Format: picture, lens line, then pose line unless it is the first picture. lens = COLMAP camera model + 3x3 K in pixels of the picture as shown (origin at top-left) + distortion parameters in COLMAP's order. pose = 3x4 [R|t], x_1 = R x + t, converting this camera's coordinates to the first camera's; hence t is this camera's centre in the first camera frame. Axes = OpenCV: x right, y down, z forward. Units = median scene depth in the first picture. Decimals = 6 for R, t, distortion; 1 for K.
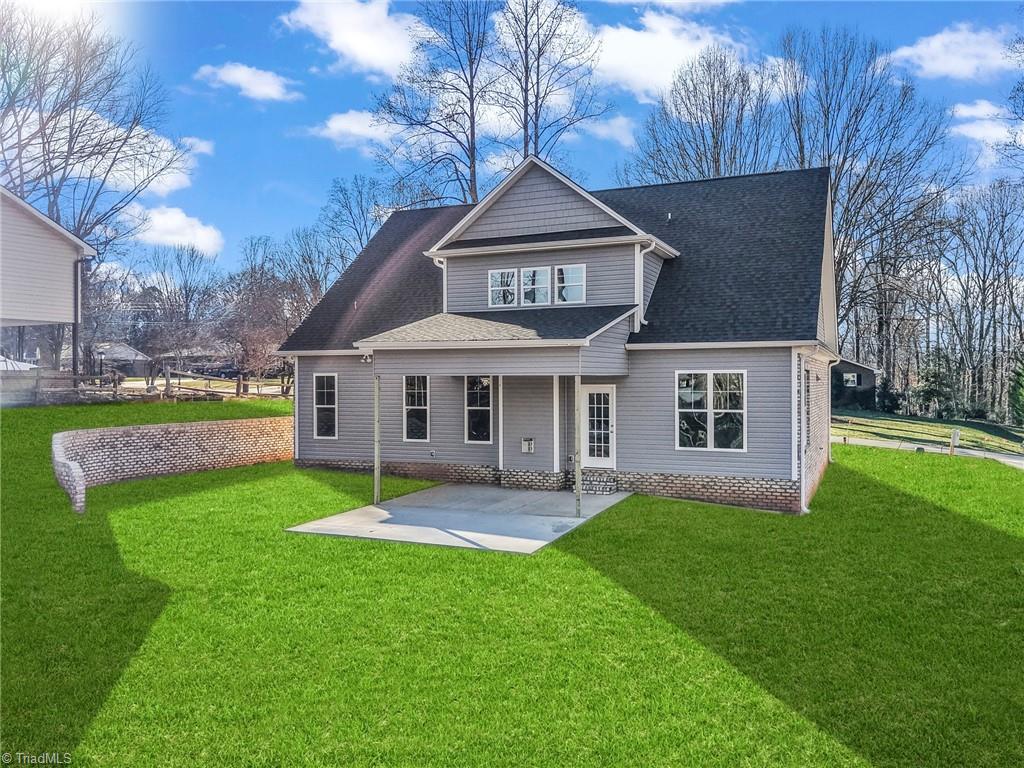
lens RADIAL K [[712.1, 0, 508.7], [0, 712.1, 381.4], [0, 0, 1]] dist [0.004204, -0.014772]
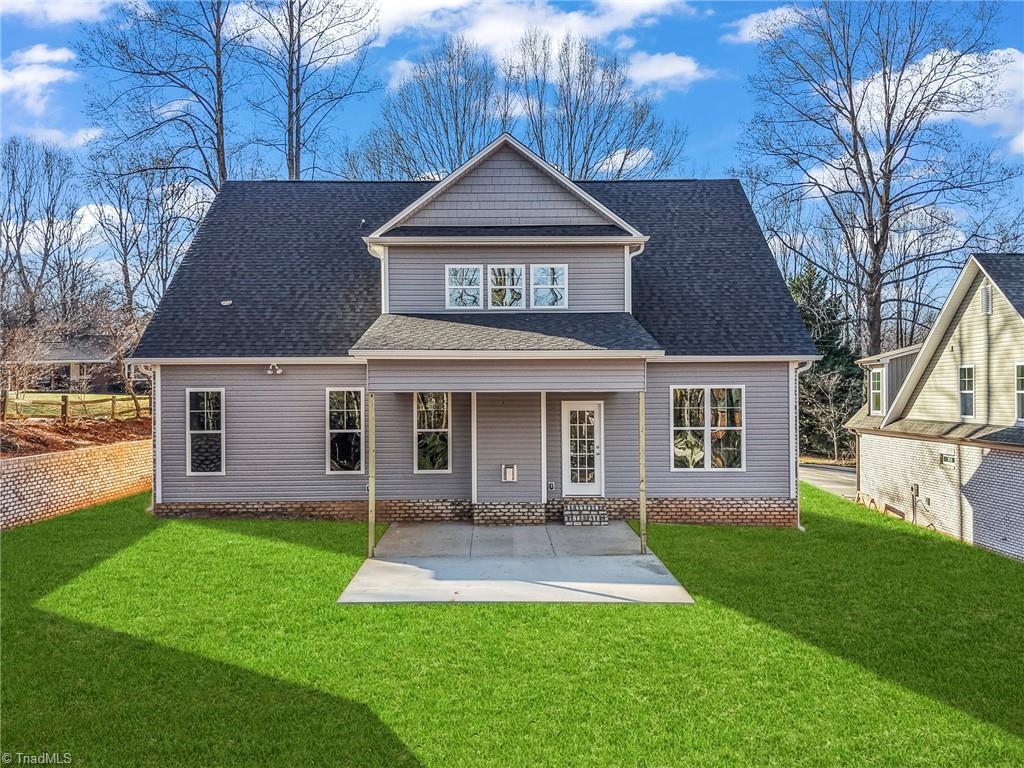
lens RADIAL K [[778.1, 0, 512.1], [0, 778.1, 388.1], [0, 0, 1]] dist [0.004999, -0.003521]
pose [[0.926557, 0.001904, 0.376149, -0.316603], [0.003457, 0.999902, -0.013577, 0.001137], [-0.376138, 0.013881, 0.926460, 0.135529]]
